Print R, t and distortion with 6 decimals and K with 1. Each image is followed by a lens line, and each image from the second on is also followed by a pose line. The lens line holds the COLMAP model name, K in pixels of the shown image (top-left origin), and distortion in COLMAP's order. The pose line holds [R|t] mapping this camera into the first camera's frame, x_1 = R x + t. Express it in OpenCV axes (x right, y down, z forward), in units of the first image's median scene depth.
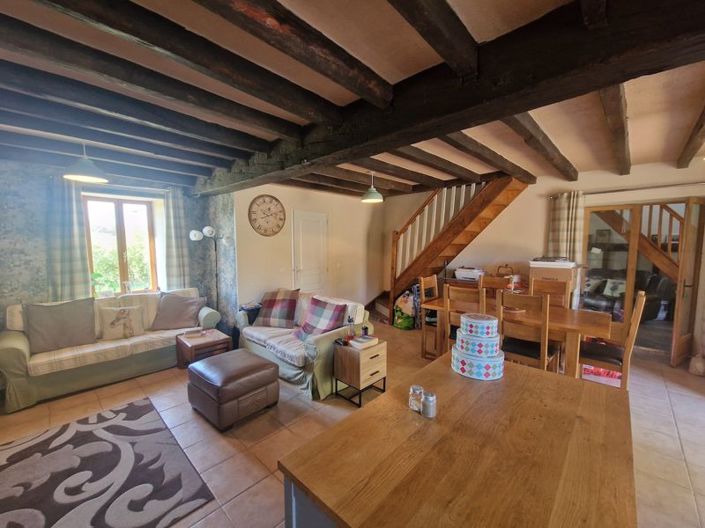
lens RADIAL K [[289.0, 0, 350.1], [0, 289.0, 267.7], [0, 0, 1]] dist [0.003289, -0.003277]
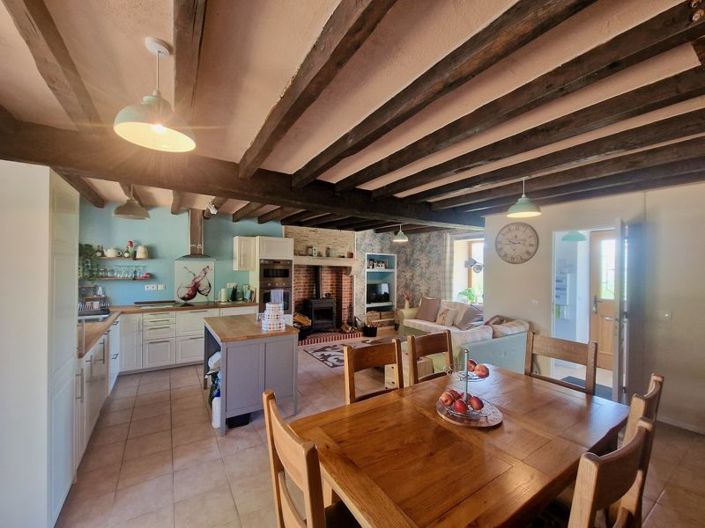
lens RADIAL K [[289.0, 0, 345.6], [0, 289.0, 266.6], [0, 0, 1]] dist [0.003289, -0.003277]
pose [[-0.260024, -0.001174, -0.965601, 1.063737], [-0.092756, 0.995405, 0.023767, -0.090476], [0.961137, 0.095745, -0.258939, 0.914080]]
